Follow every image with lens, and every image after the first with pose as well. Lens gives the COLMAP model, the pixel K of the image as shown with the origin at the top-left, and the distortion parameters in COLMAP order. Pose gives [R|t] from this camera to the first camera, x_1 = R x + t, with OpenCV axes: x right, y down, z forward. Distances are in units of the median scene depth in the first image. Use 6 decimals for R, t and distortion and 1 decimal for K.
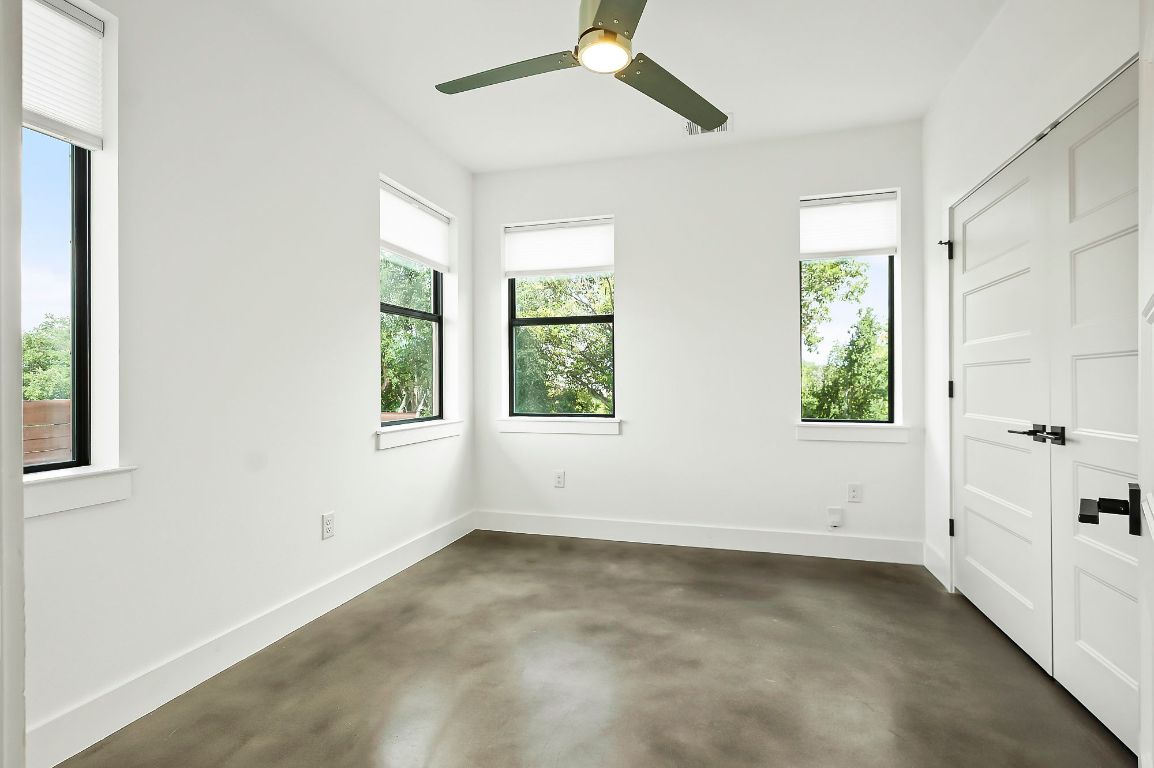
lens RADIAL K [[531.5, 0, 576.8], [0, 531.5, 382.7], [0, 0, 1]] dist [-0.000048, 0.000005]
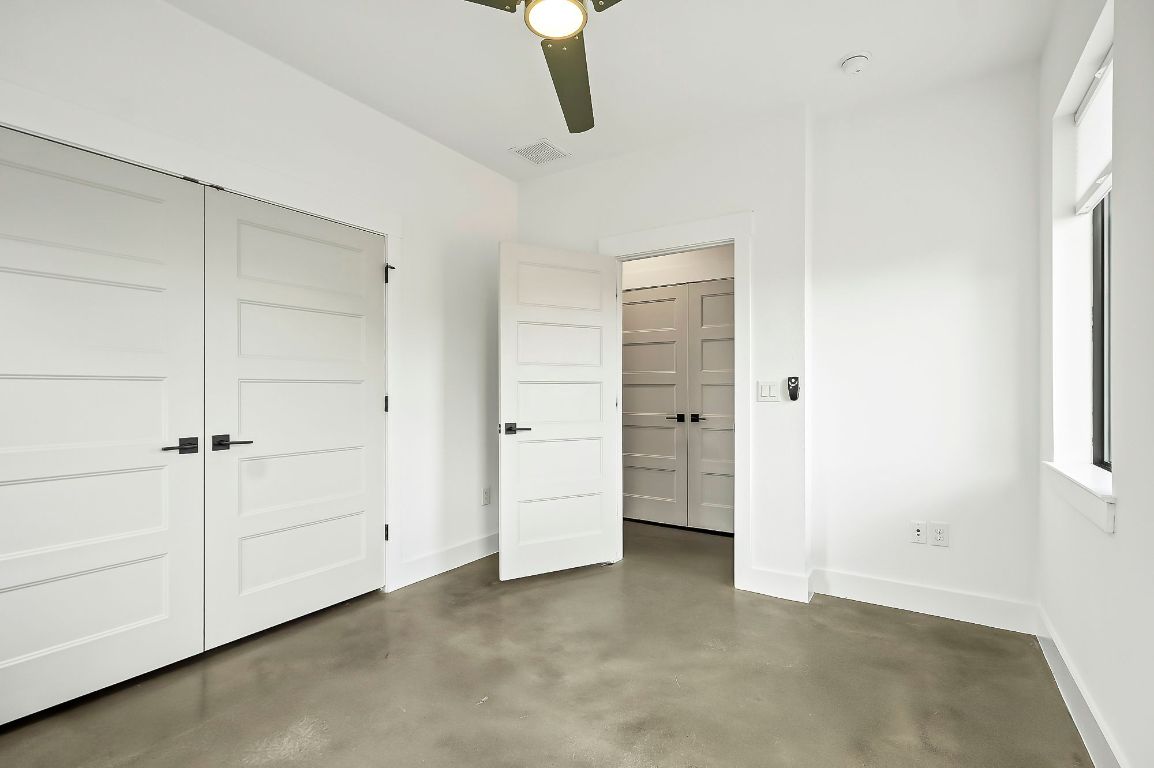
lens RADIAL K [[531.5, 0, 578.0], [0, 531.5, 386.9], [0, 0, 1]] dist [-0.000048, 0.000005]
pose [[-0.957313, 0.004894, 0.289013, -0.233536], [0.003950, 0.999985, -0.003847, -0.021227], [-0.289027, -0.002541, -0.957317, 1.853093]]
